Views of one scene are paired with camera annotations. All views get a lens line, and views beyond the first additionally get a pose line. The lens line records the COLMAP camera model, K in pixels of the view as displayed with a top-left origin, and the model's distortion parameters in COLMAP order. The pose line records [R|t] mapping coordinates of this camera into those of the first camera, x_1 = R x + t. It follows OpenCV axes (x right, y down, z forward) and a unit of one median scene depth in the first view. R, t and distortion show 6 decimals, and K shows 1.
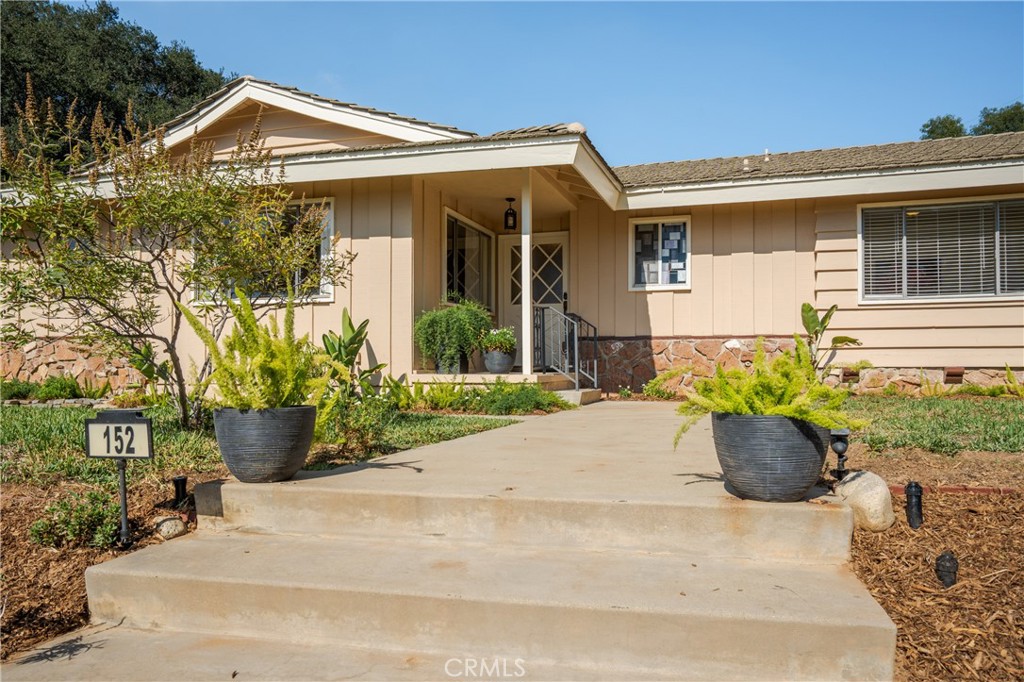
lens RADIAL K [[706.9, 0, 526.0], [0, 706.9, 341.7], [0, 0, 1]] dist [-0.003457, 0.002964]
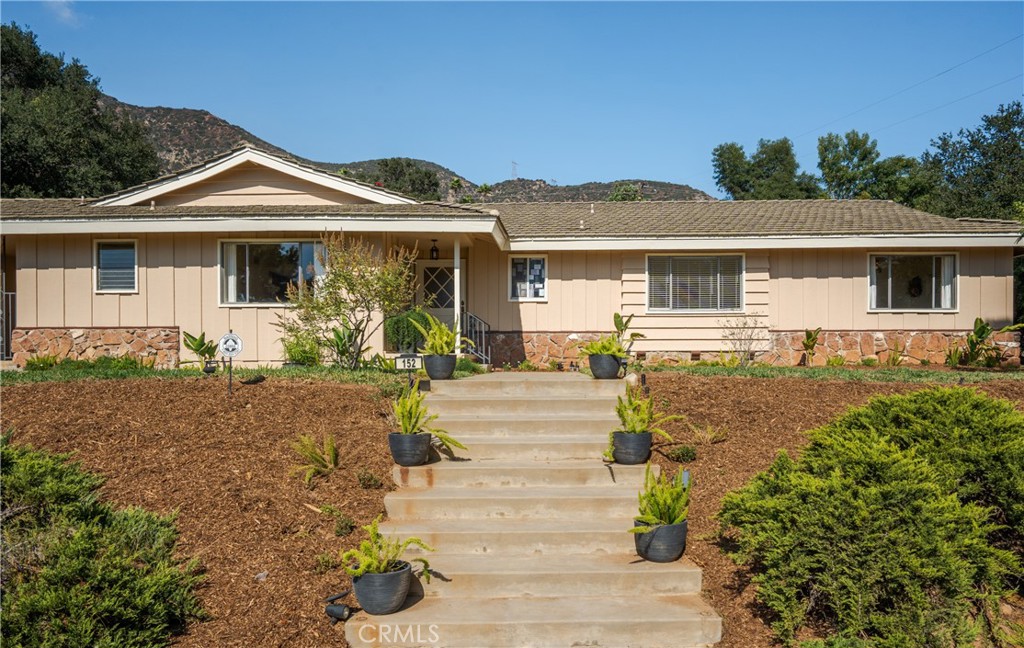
lens RADIAL K [[807.6, 0, 512.0], [0, 807.6, 324.0], [0, 0, 1]] dist [-0.043582, 0.145819]
pose [[0.969647, 0.012633, 0.244181, -0.298212], [-0.009013, 0.999832, -0.015934, 0.005218], [-0.244341, 0.013249, 0.969599, -0.763197]]
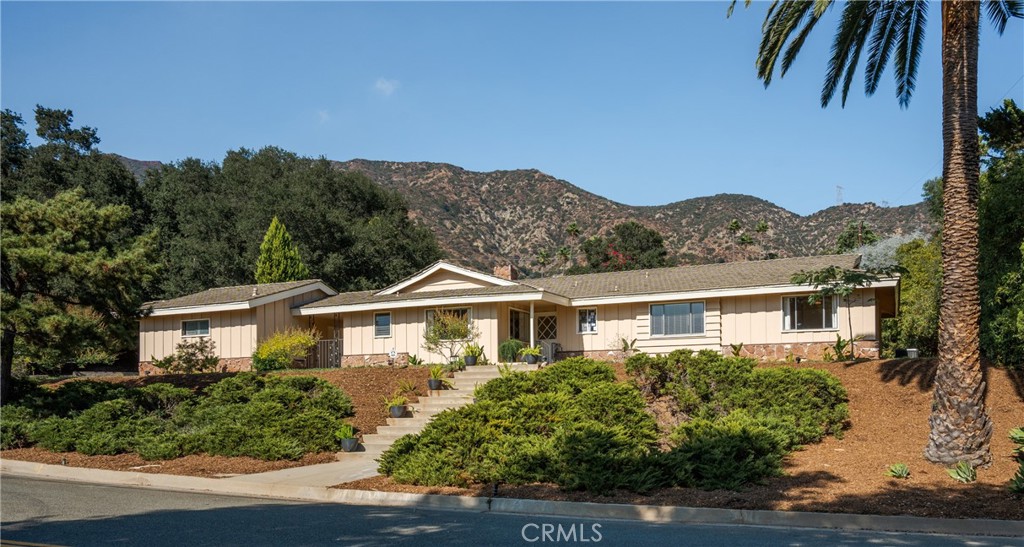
lens RADIAL K [[913.8, 0, 512.0], [0, 913.8, 273.5], [0, 0, 1]] dist [0.034493, 0.000653]
pose [[0.983349, -0.029579, -0.179303, 0.589314], [0.008078, 0.992804, -0.119478, 0.125630], [0.181546, 0.116040, 0.976512, -2.750267]]
